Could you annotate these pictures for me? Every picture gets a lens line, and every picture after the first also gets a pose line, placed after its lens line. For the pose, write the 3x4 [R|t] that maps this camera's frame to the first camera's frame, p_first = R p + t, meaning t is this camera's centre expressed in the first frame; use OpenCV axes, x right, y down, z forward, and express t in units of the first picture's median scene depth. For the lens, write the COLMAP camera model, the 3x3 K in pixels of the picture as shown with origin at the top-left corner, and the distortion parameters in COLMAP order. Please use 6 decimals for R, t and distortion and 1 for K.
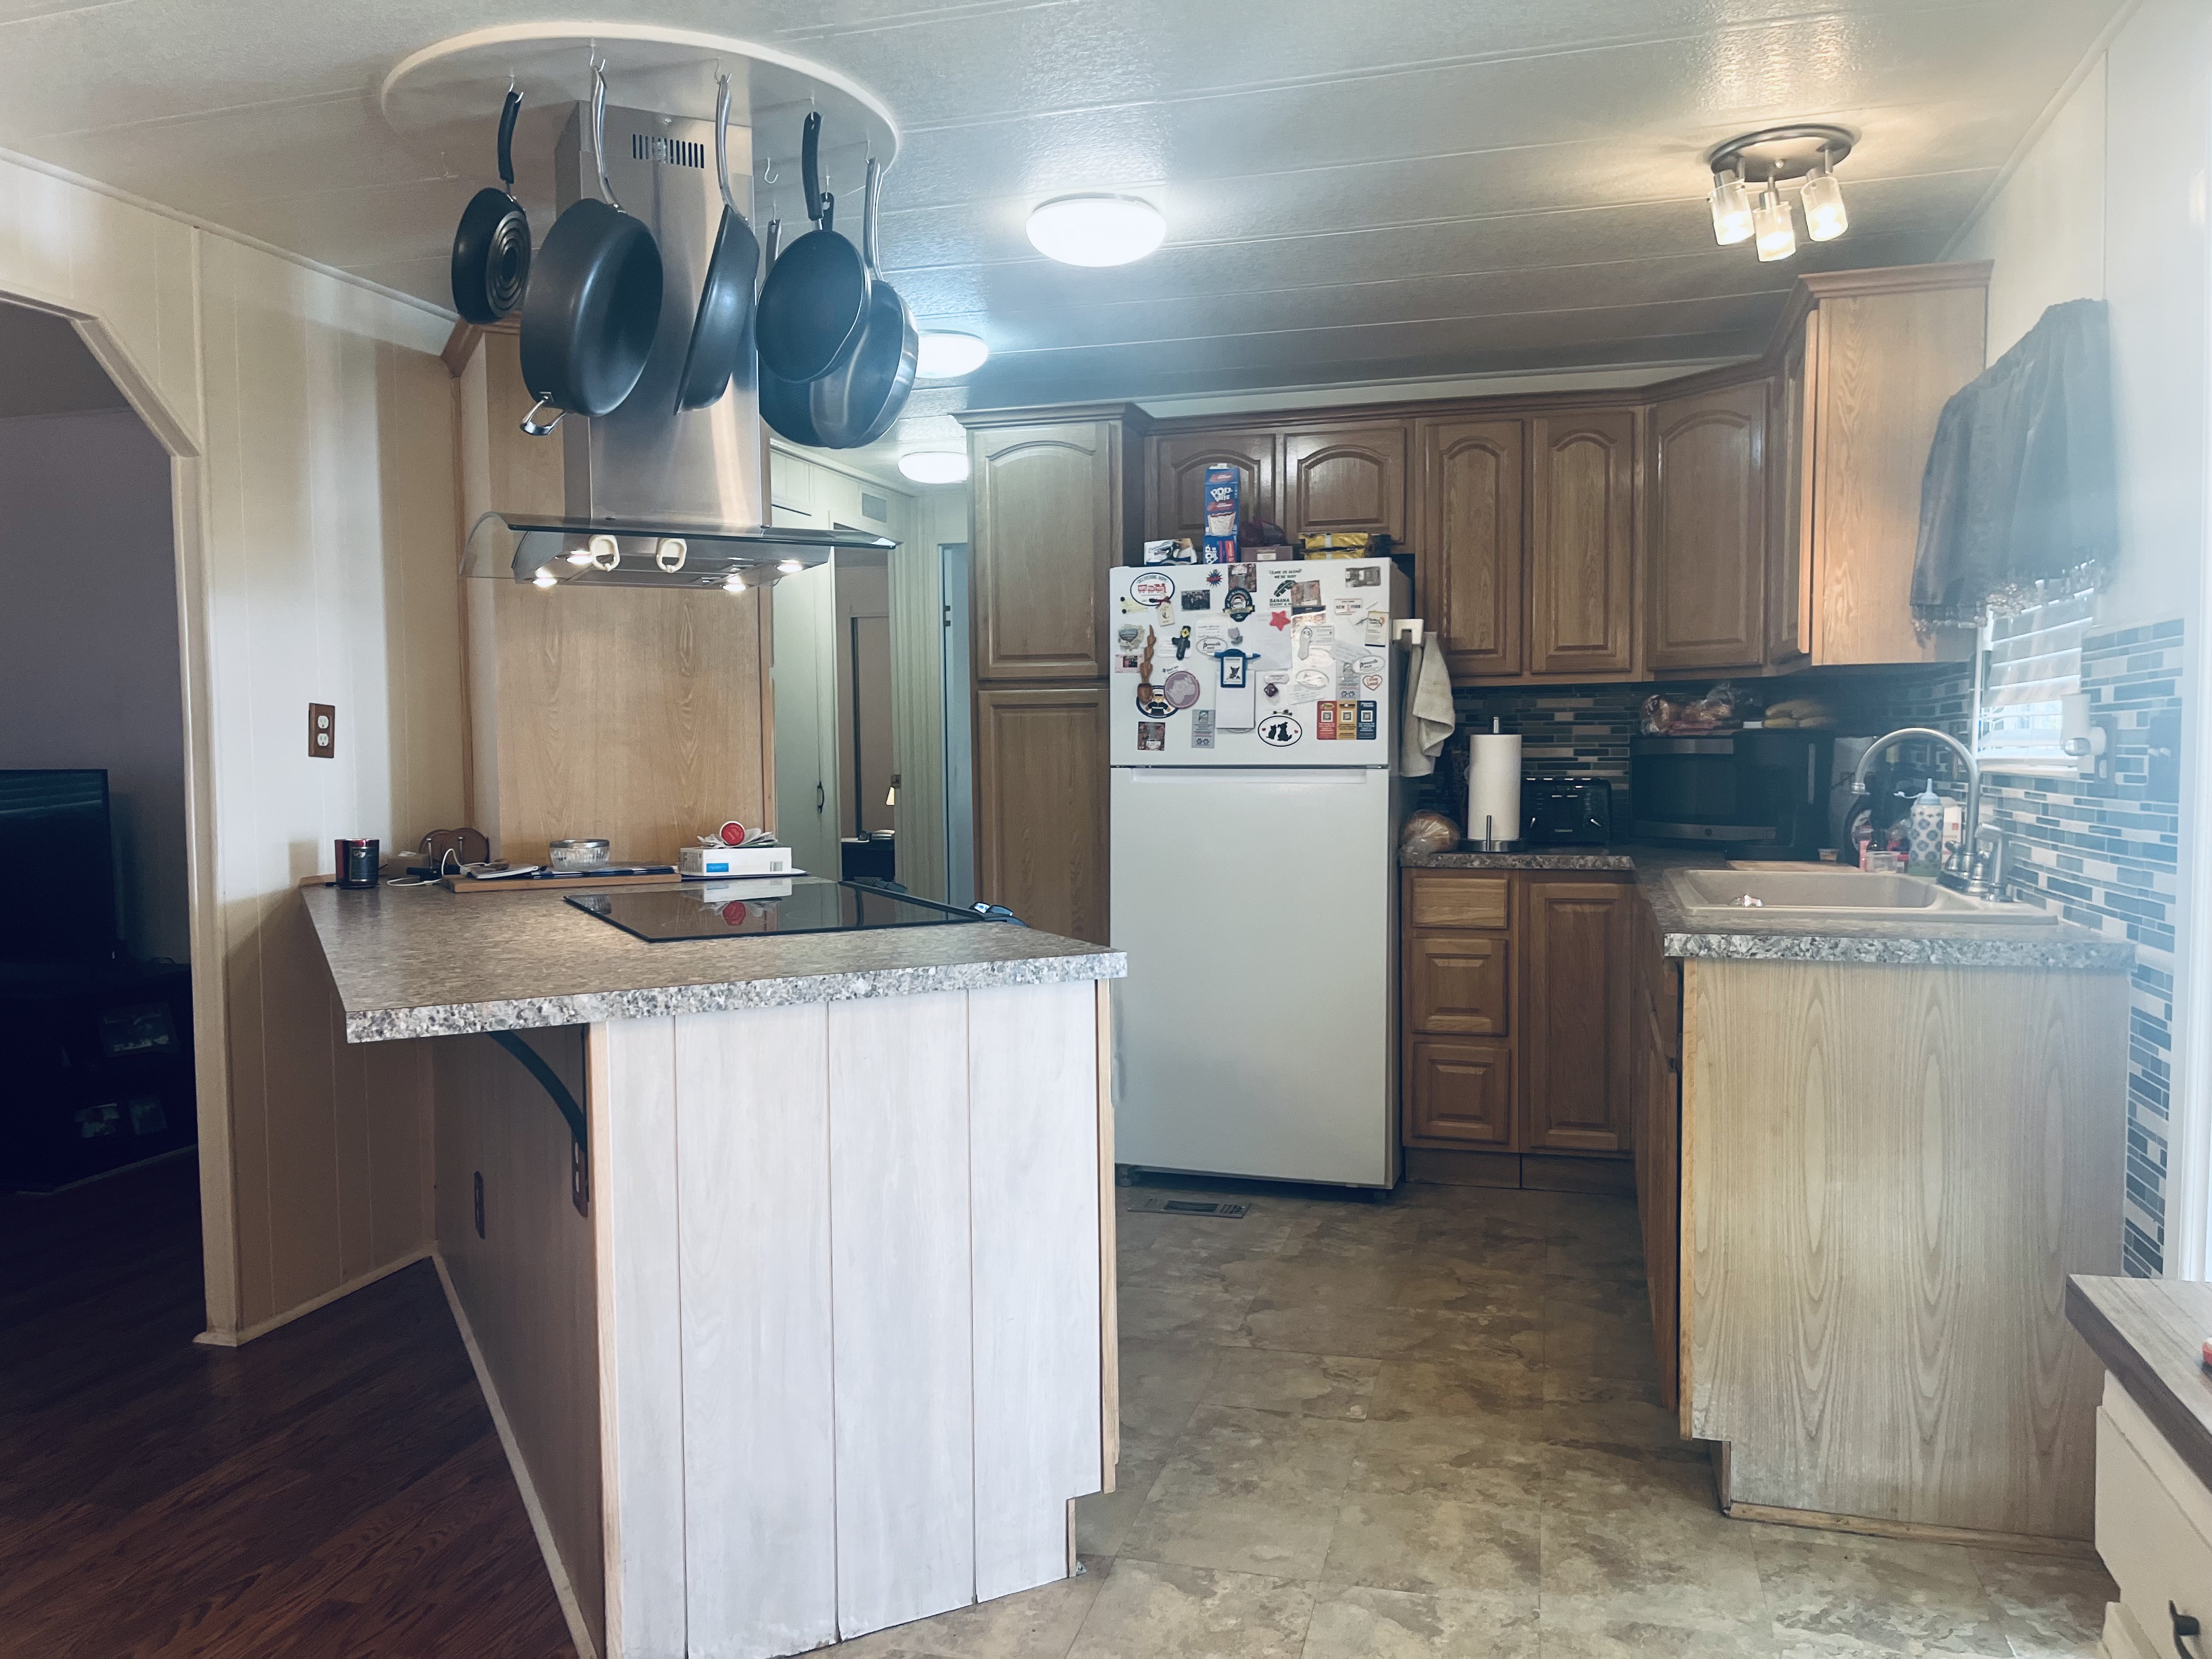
lens RADIAL K [[1673.7, 0, 1116.2], [0, 1673.7, 830.7], [0, 0, 1]] dist [0.072136, -0.102782]
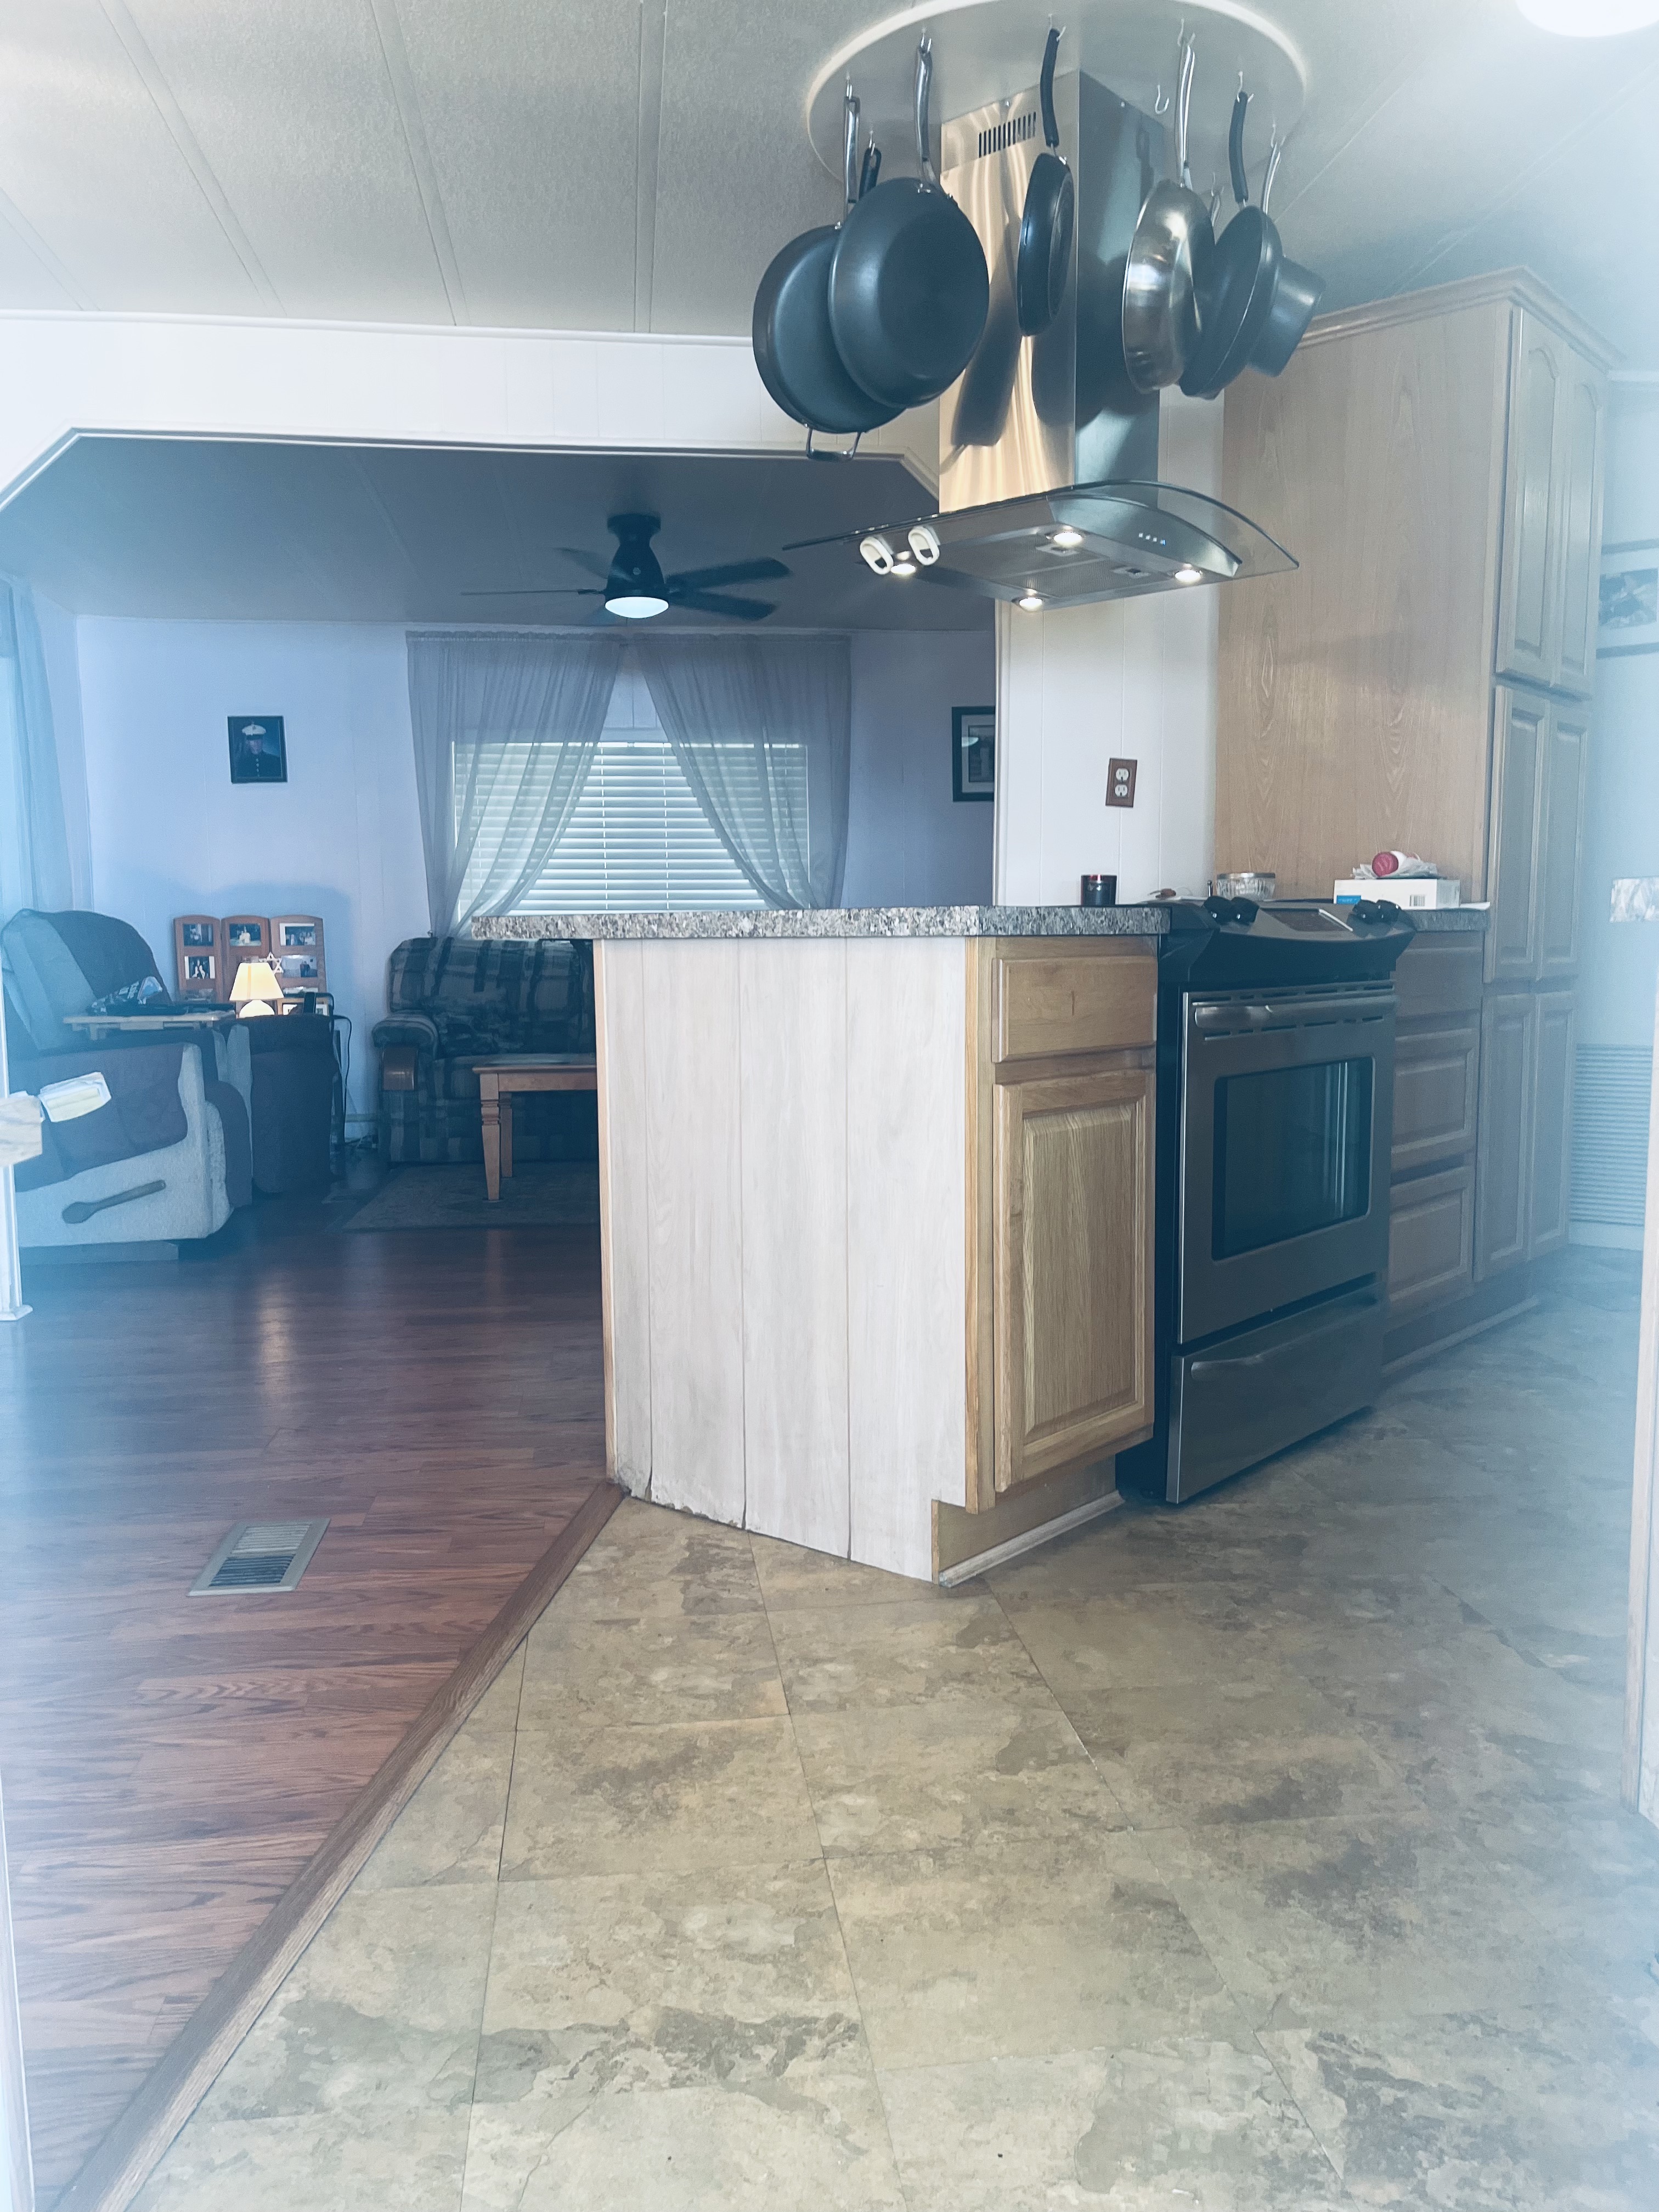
lens RADIAL K [[1698.1, 0, 822.2], [0, 1698.1, 1099.0], [0, 0, 1]] dist [0.082783, -0.117799]
pose [[0.378378, 0.092179, -0.921050, 0.470564], [-0.046481, 0.995666, 0.080552, 0.061725], [0.924483, 0.012332, 0.381023, 0.346198]]
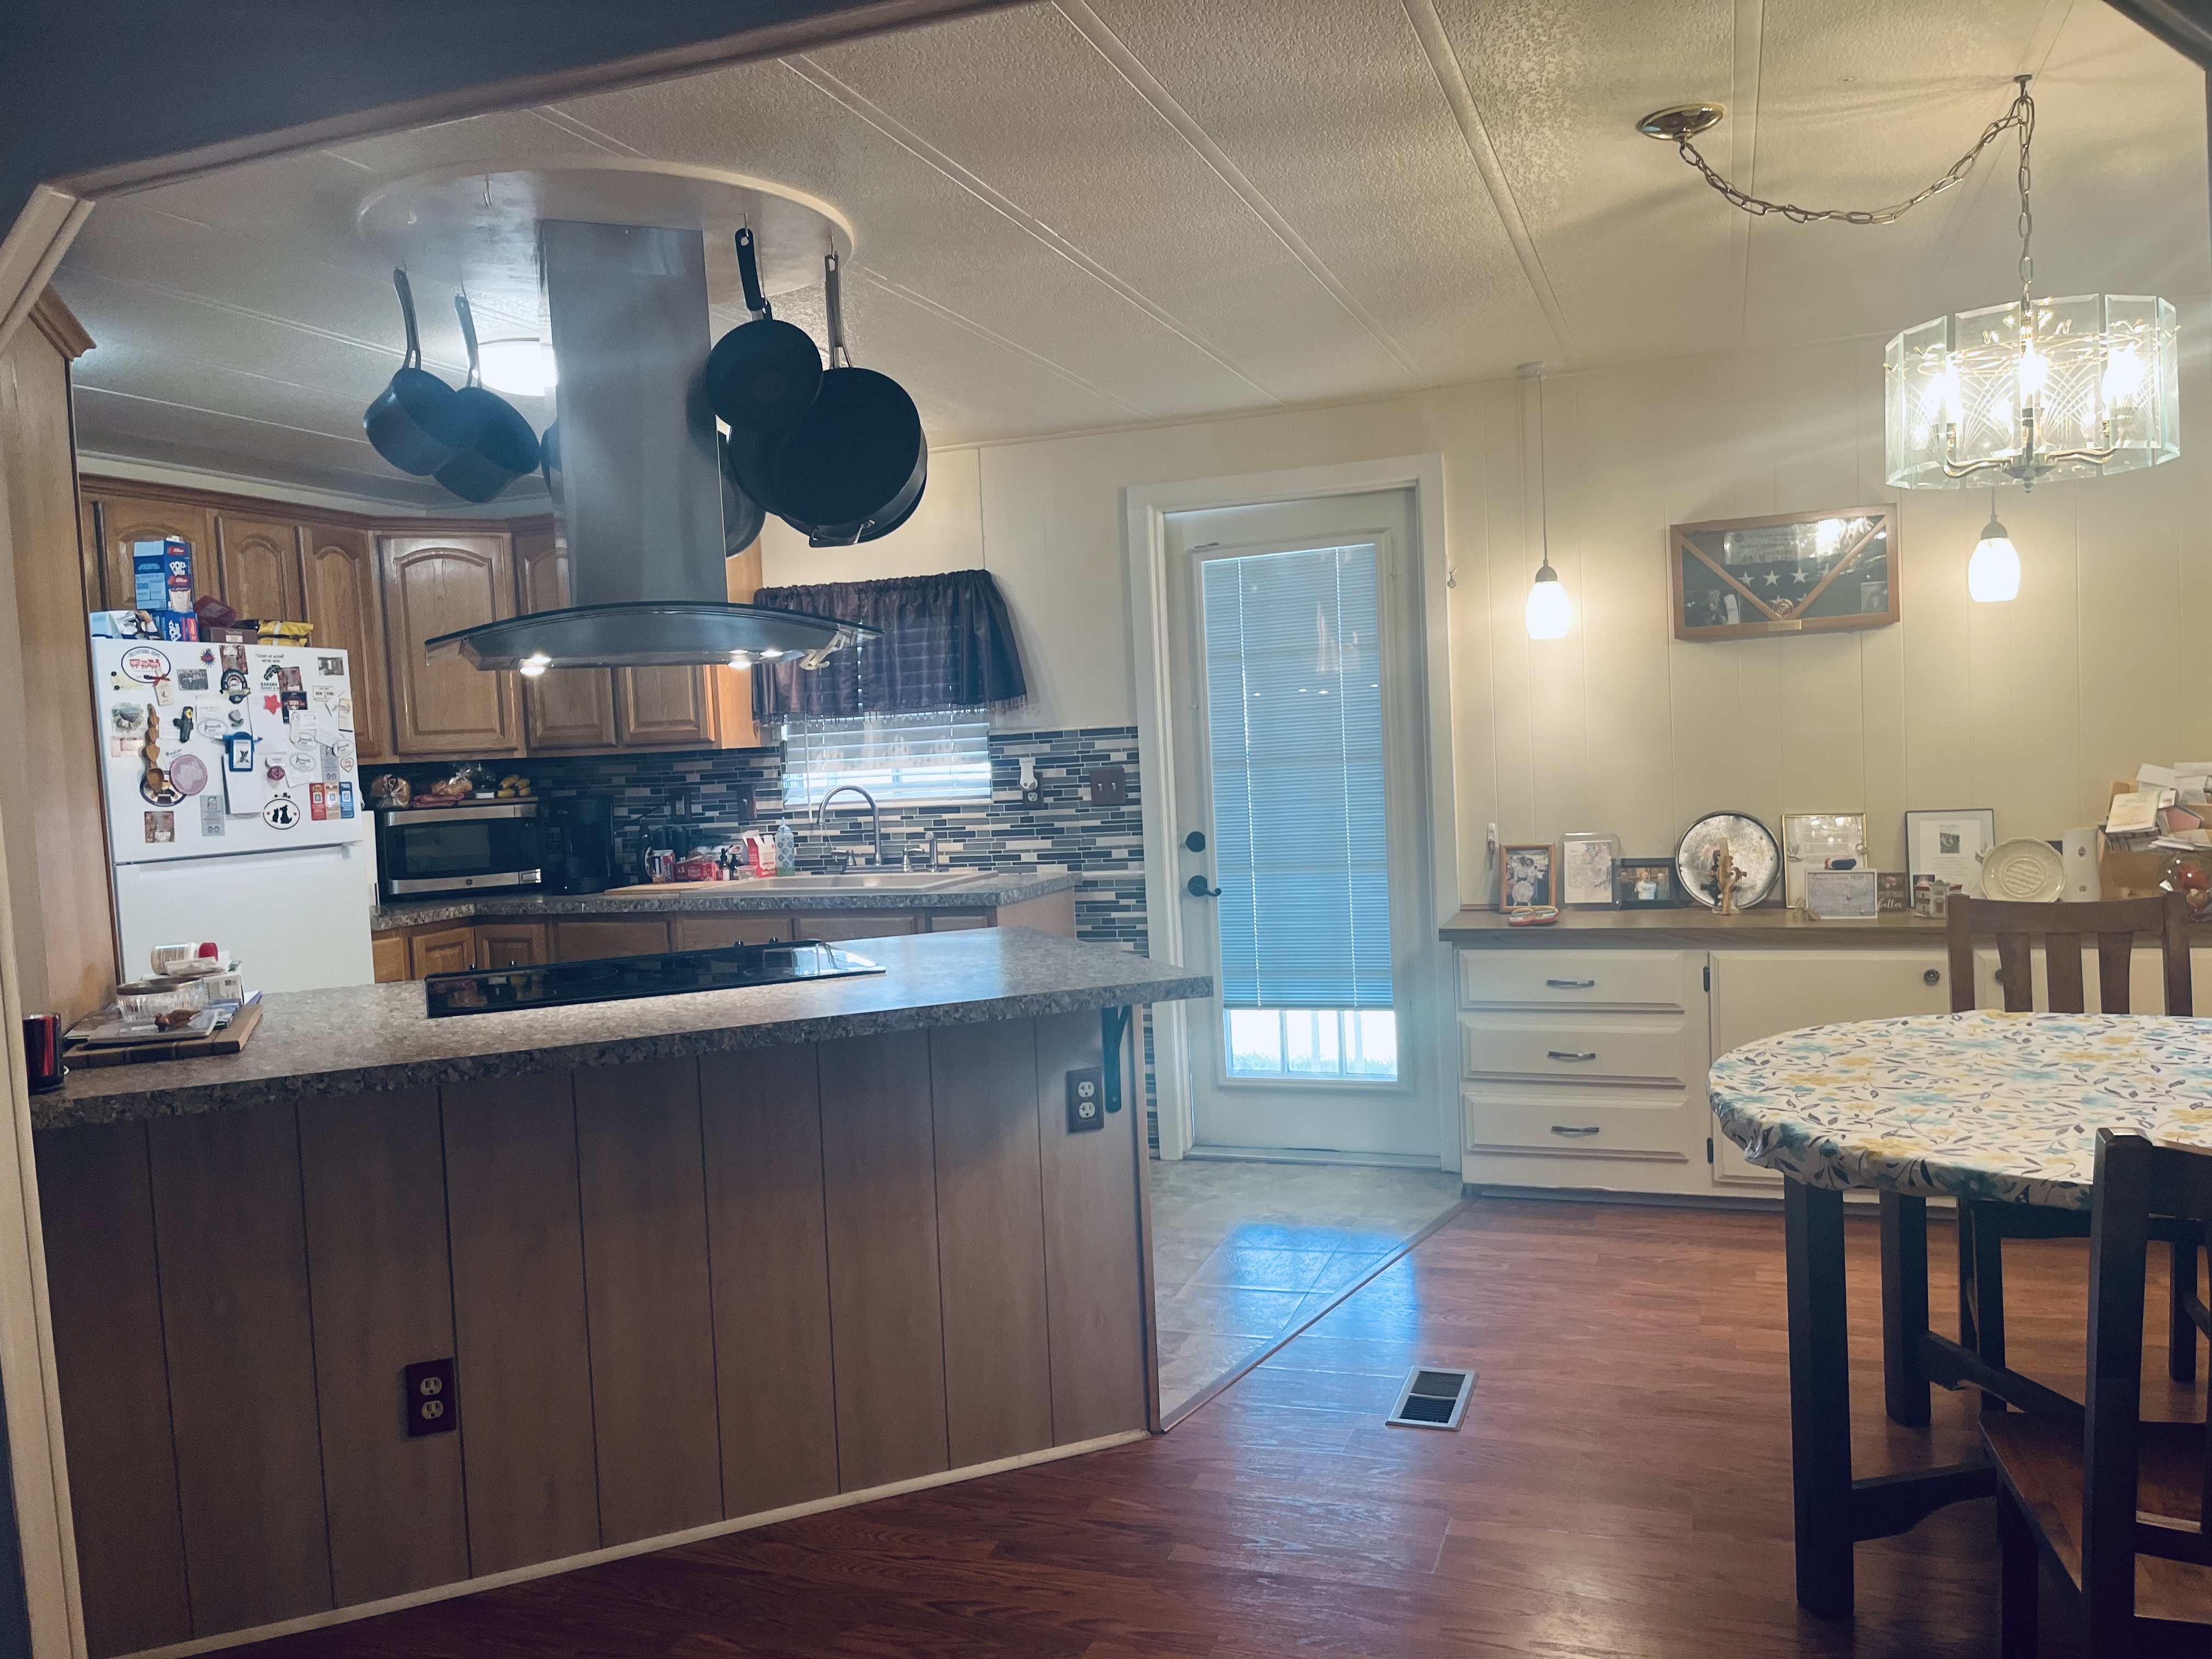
lens RADIAL K [[1665.2, 0, 1106.0], [0, 1665.2, 829.5], [0, 0, 1]] dist [0.116789, -0.217280]
pose [[0.077943, -0.047691, 0.995816, -0.929513], [0.098685, 0.994319, 0.039895, -0.044880], [-0.992062, 0.095162, 0.082206, 0.457852]]
